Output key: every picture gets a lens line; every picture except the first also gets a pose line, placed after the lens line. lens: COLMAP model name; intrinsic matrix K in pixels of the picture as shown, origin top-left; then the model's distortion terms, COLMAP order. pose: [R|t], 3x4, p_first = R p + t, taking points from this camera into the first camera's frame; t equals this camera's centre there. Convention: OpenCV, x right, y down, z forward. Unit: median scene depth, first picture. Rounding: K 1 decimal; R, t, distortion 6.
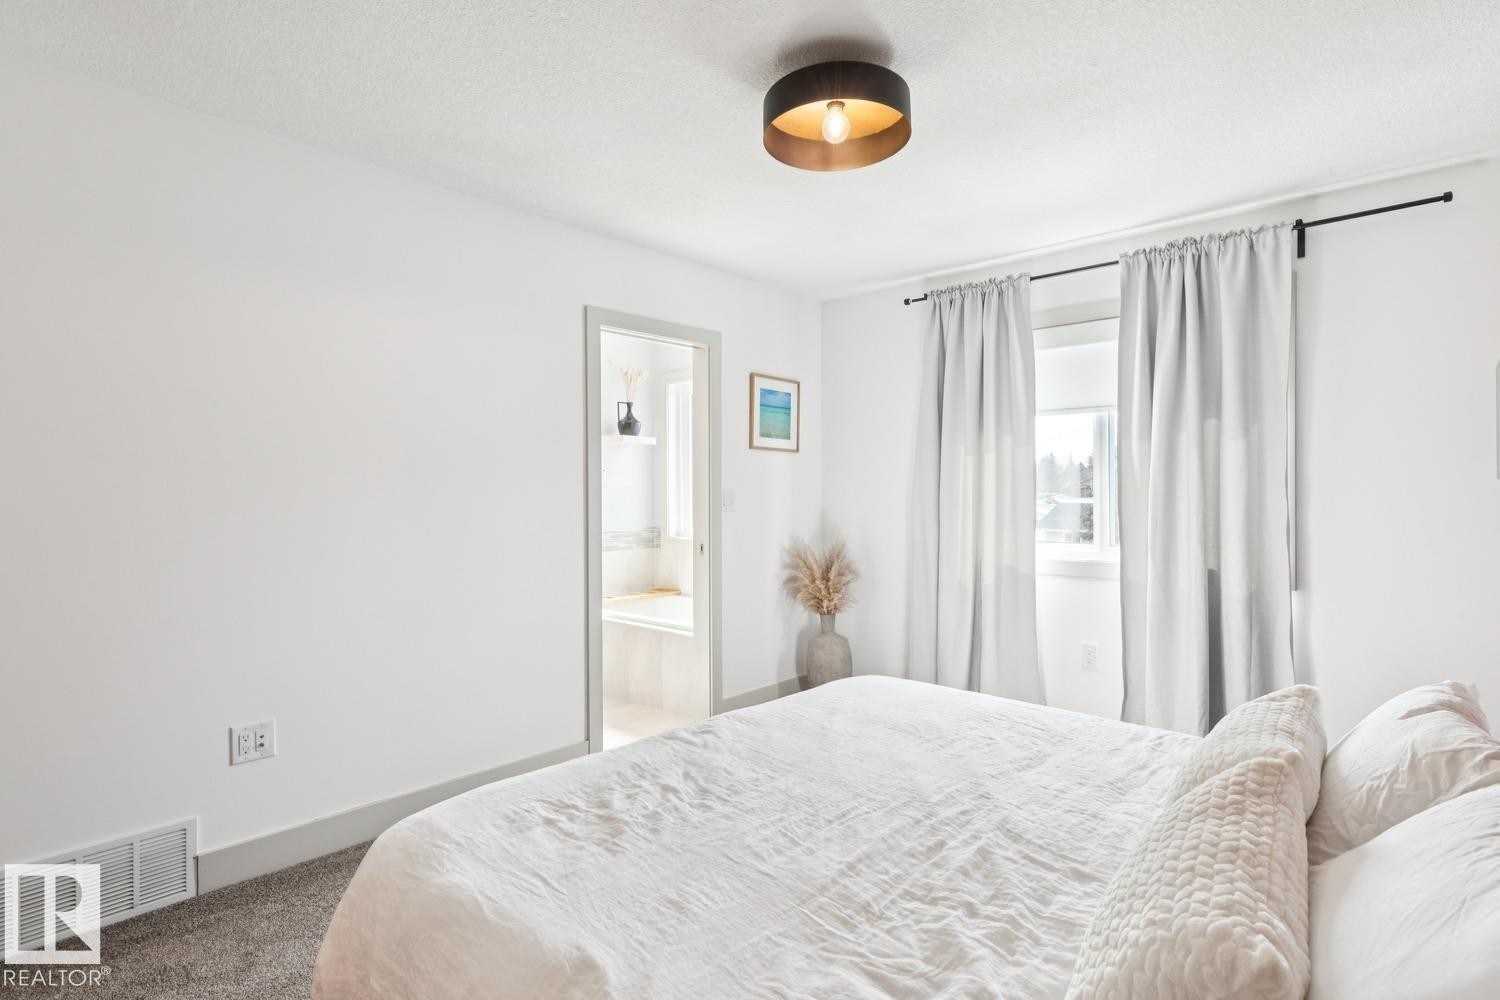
lens RADIAL K [[787.5, 0, 752.0], [0, 787.5, 506.5], [0, 0, 1]] dist [0.000749, -0.000748]
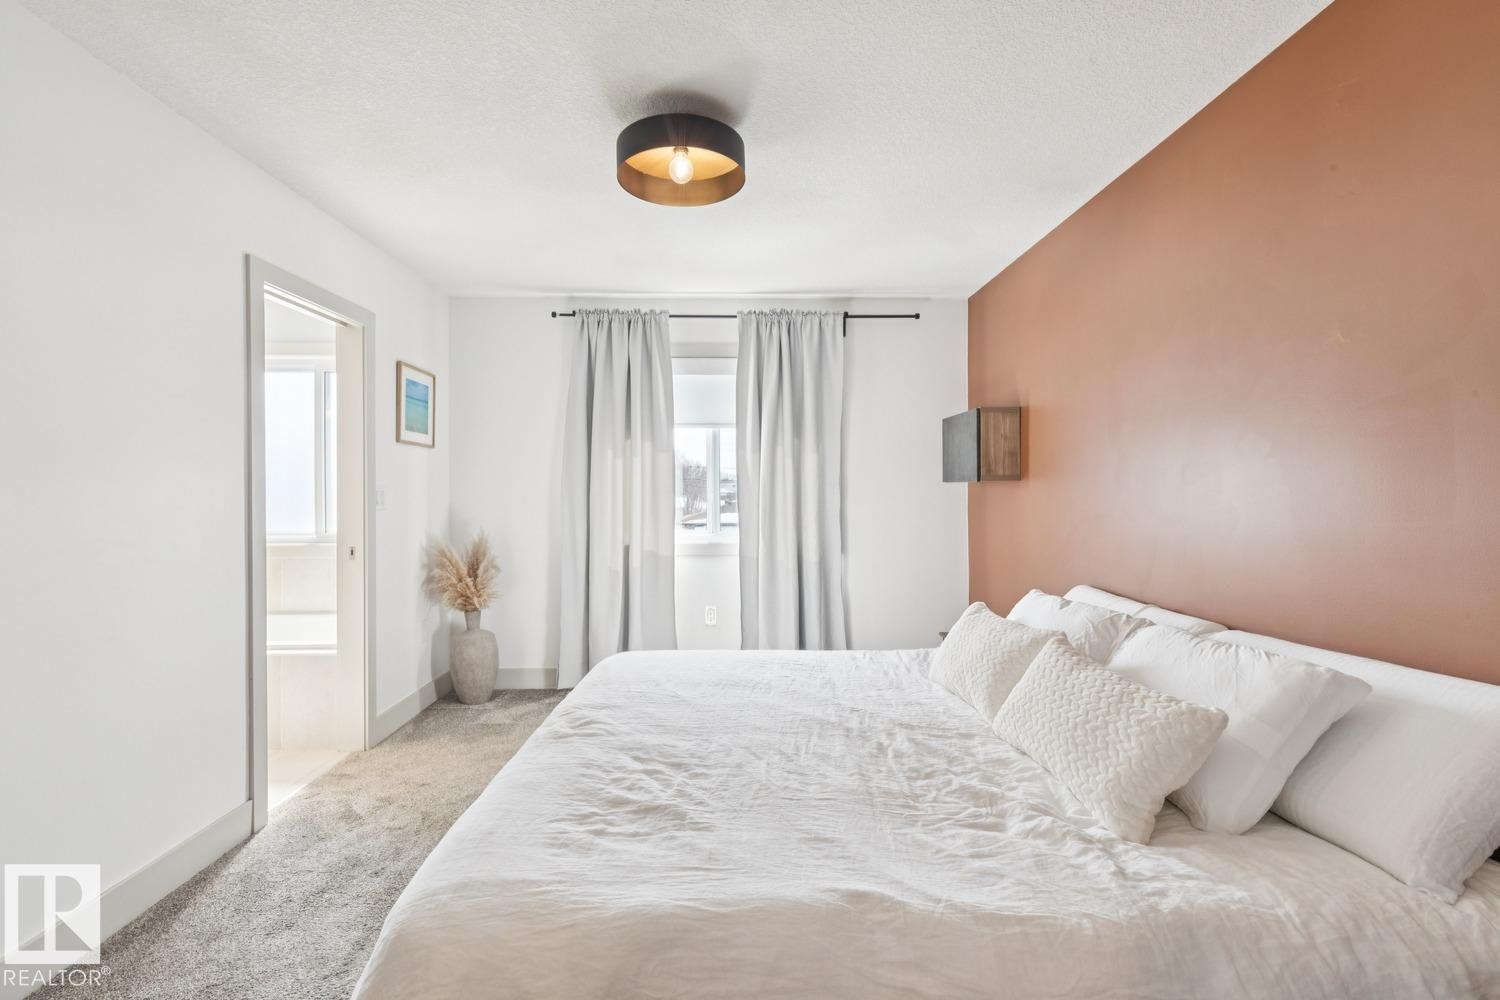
lens RADIAL K [[718.2, 0, 750.0], [0, 718.2, 500.0], [0, 0, 1]] dist [0.011105, -0.000054]
pose [[0.705767, -0.008552, 0.708393, -0.385337], [0.012513, 0.999922, -0.000396, 0.000456], [-0.708334, 0.009144, 0.705818, 0.130803]]
